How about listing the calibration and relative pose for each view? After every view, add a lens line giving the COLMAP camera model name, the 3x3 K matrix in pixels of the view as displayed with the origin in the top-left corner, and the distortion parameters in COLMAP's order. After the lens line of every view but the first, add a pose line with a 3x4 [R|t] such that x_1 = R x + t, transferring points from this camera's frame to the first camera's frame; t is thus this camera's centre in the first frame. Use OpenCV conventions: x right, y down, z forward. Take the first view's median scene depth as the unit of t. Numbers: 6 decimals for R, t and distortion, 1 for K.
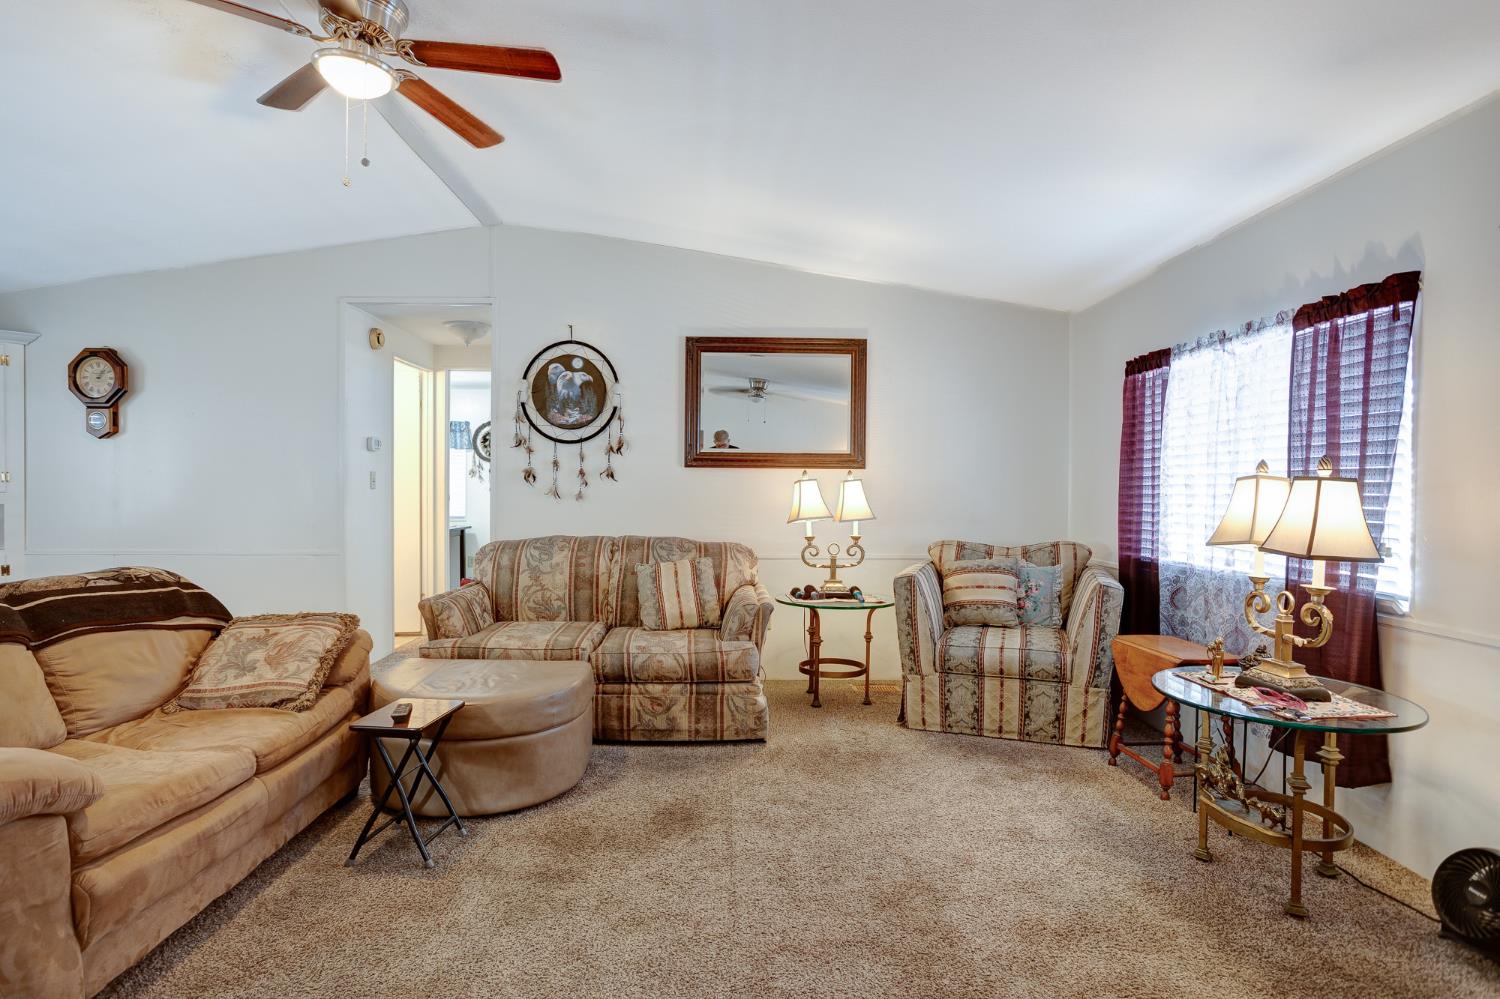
lens RADIAL K [[785.4, 0, 729.1], [0, 785.4, 498.7], [0, 0, 1]] dist [-0.046732, 0.033096]
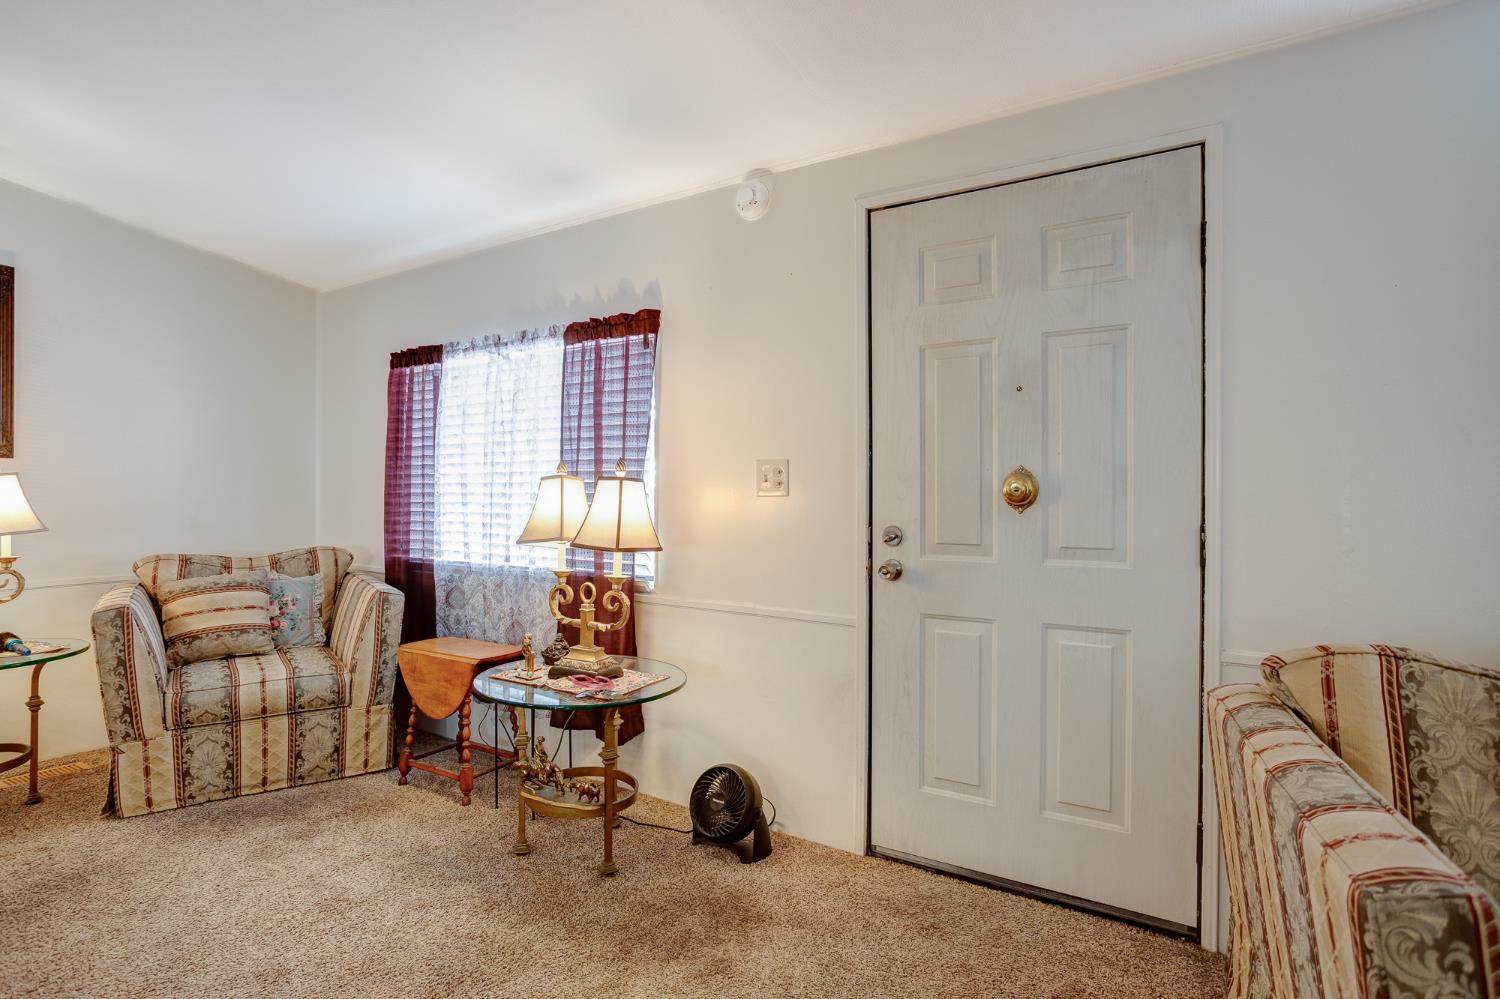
lens RADIAL K [[784.8, 0, 745.0], [0, 784.8, 502.2], [0, 0, 1]] dist [-0.043501, 0.028954]
pose [[0.553052, -0.013442, 0.833038, -0.044445], [0.008250, 0.999909, 0.010658, -0.001519], [-0.833106, 0.000978, 0.553113, 0.127291]]
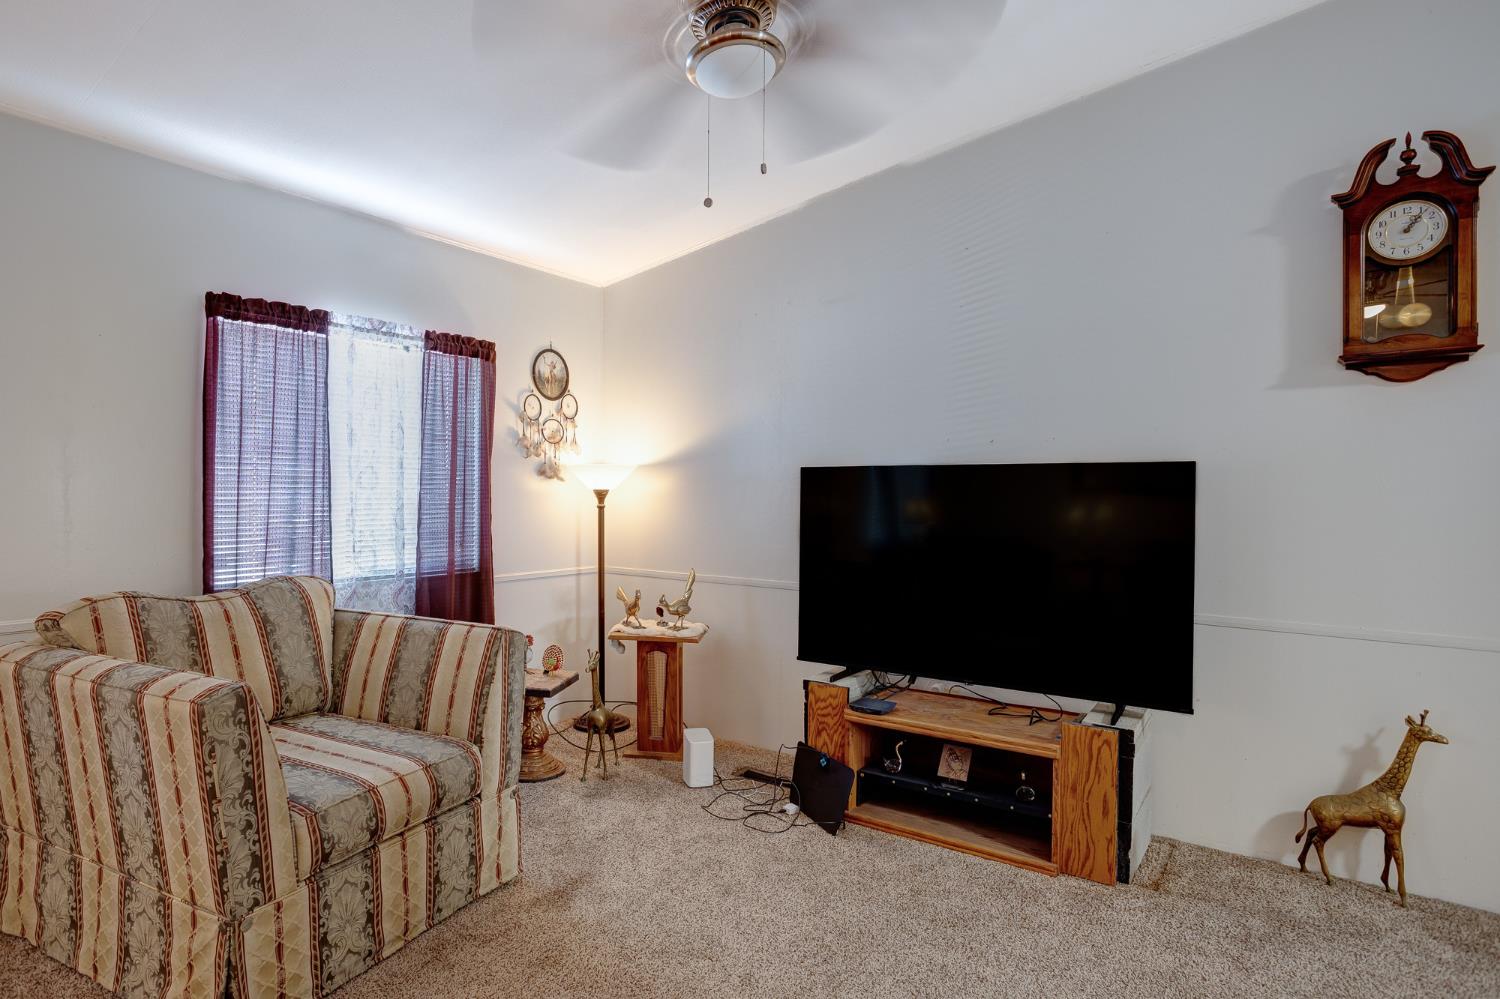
lens RADIAL K [[814.6, 0, 683.7], [0, 814.6, 497.7], [0, 0, 1]] dist [-0.004359, 0.000103]
pose [[-0.783668, -0.014065, 0.621020, -0.234830], [-0.002428, 0.999805, 0.019579, -0.004622], [-0.621175, 0.013836, -0.783550, 0.281676]]
